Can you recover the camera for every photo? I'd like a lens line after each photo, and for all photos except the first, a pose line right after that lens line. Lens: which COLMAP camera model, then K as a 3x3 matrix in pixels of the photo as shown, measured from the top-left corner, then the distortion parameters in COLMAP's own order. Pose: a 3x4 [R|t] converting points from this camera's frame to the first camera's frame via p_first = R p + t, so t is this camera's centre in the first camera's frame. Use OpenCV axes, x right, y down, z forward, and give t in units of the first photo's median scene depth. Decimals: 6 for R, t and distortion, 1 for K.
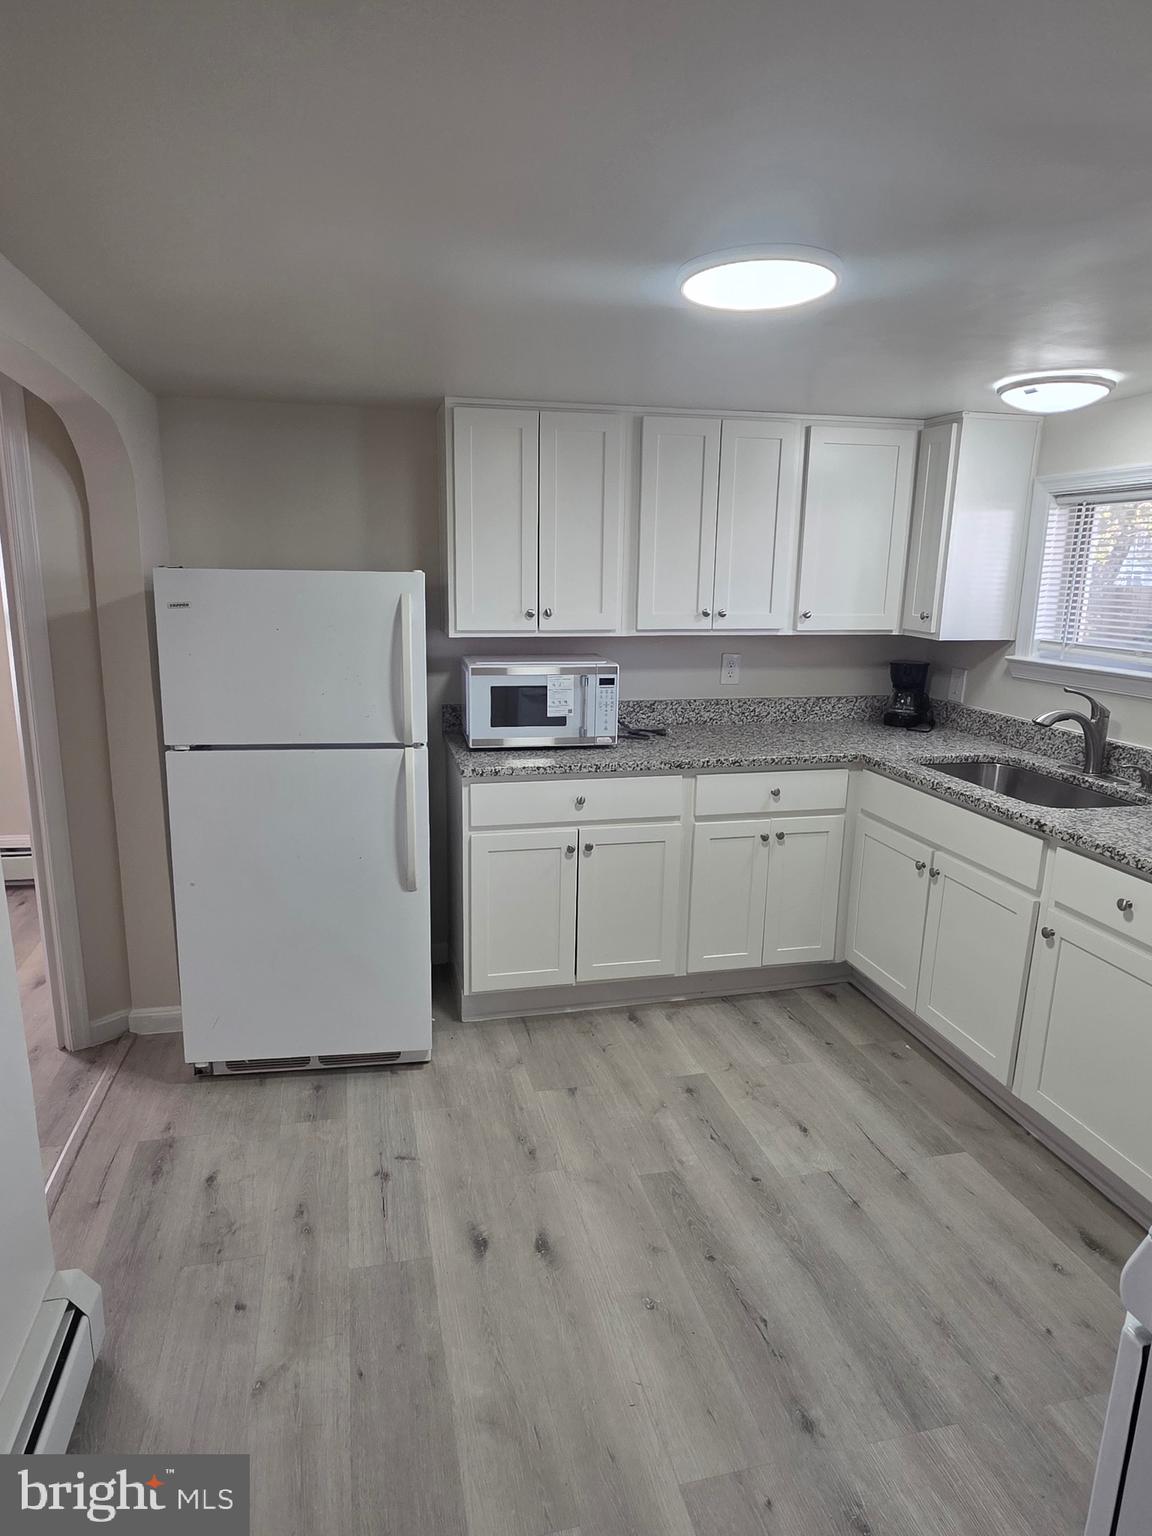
lens RADIAL K [[916.4, 0, 573.7], [0, 916.4, 771.5], [0, 0, 1]] dist [0.001638, -0.000597]
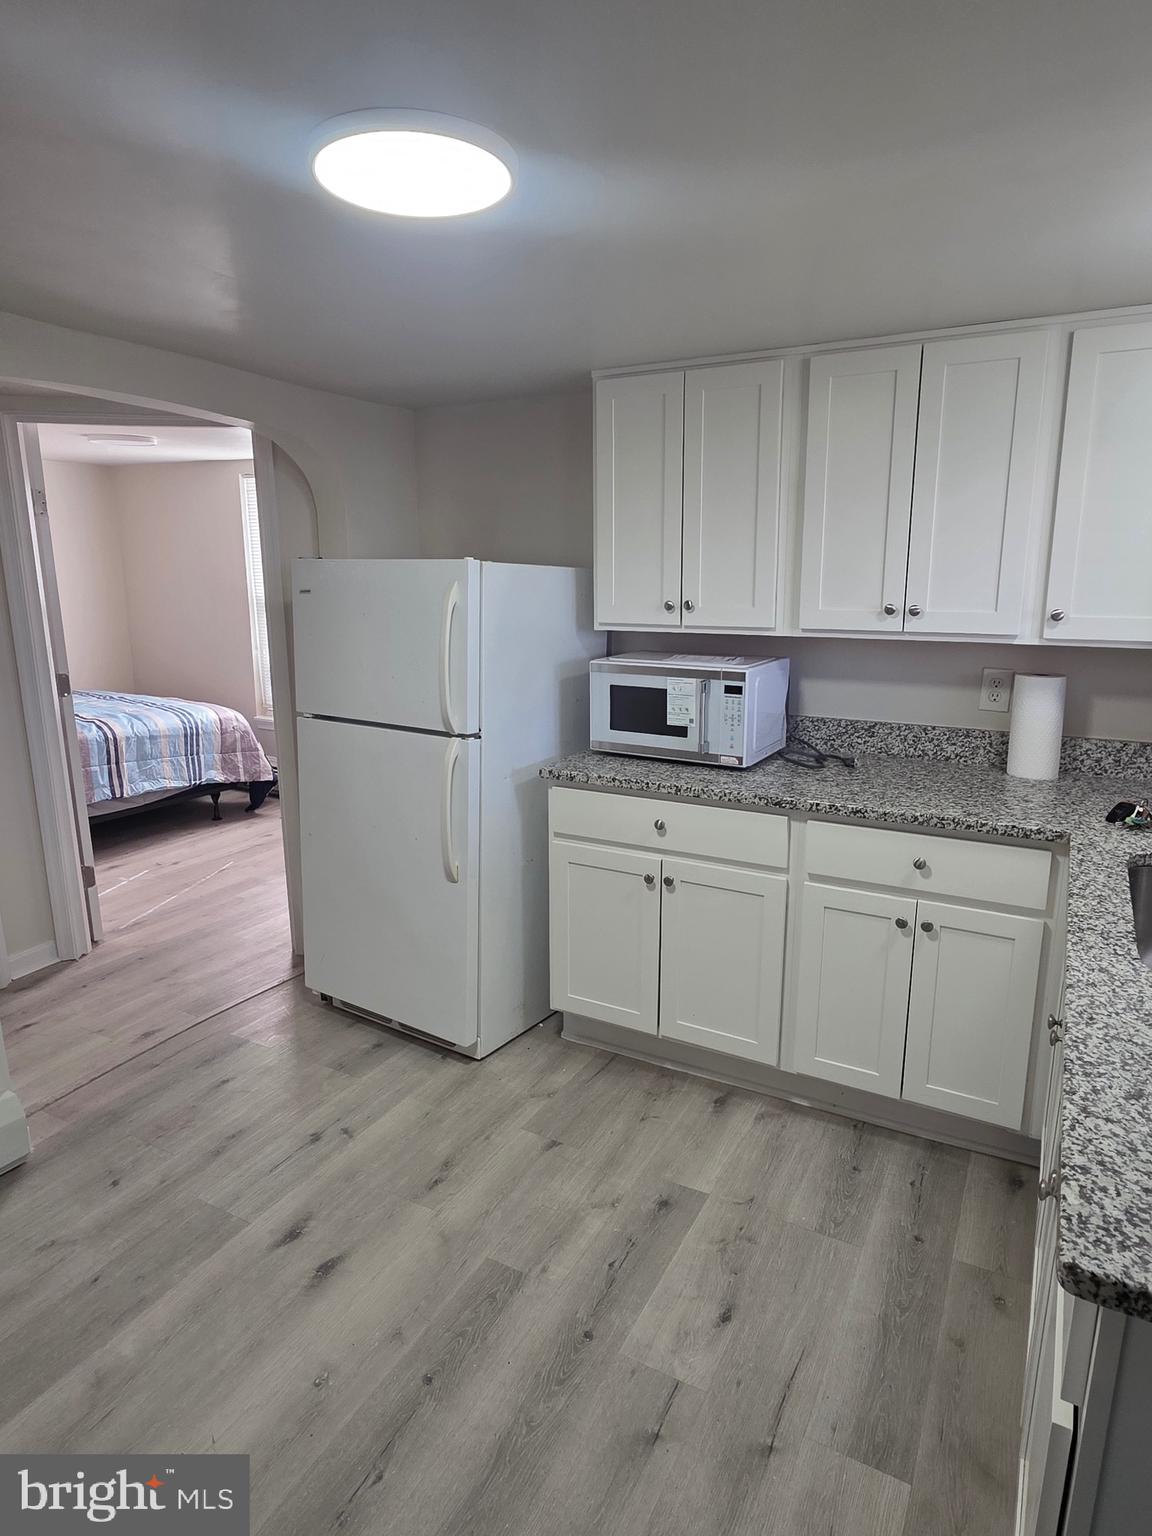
lens RADIAL K [[916.4, 0, 577.3], [0, 916.4, 768.2], [0, 0, 1]] dist [0.001638, -0.000597]
pose [[0.744313, 0.132625, -0.654530, 0.486500], [-0.133546, 0.989845, 0.048704, -0.050617], [0.654342, 0.051159, 0.754466, 0.294040]]
